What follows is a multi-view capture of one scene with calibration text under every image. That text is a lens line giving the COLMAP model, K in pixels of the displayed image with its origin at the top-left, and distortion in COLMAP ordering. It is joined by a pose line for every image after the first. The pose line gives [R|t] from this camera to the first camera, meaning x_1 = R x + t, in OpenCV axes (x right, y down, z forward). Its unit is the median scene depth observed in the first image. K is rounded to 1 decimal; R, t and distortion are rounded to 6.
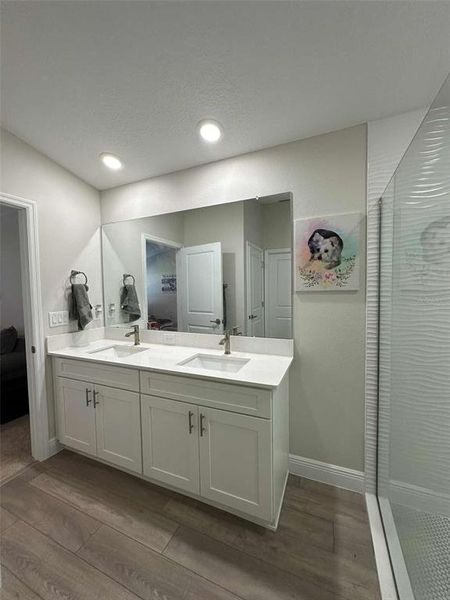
lens RADIAL K [[240.0, 0, 225.0], [0, 240.0, 300.0], [0, 0, 1]] dist [-0.000415, 0.000173]
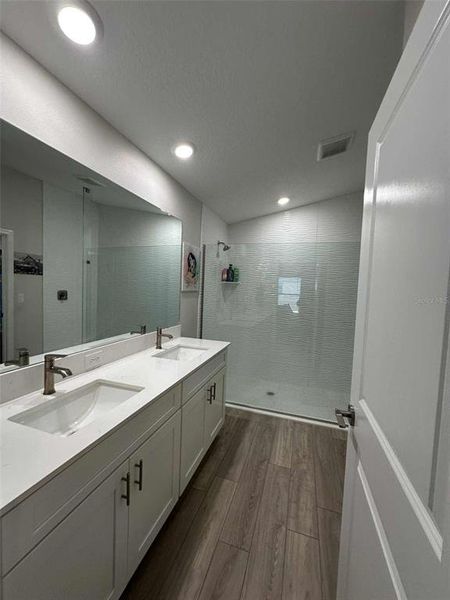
lens RADIAL K [[240.0, 0, 225.0], [0, 240.0, 300.0], [0, 0, 1]] dist [-0.000415, 0.000173]
pose [[-0.100065, -0.039784, 0.994185, -1.297234], [0.005300, 0.999165, 0.040517, -0.043091], [-0.994967, 0.009323, -0.099771, 0.975617]]
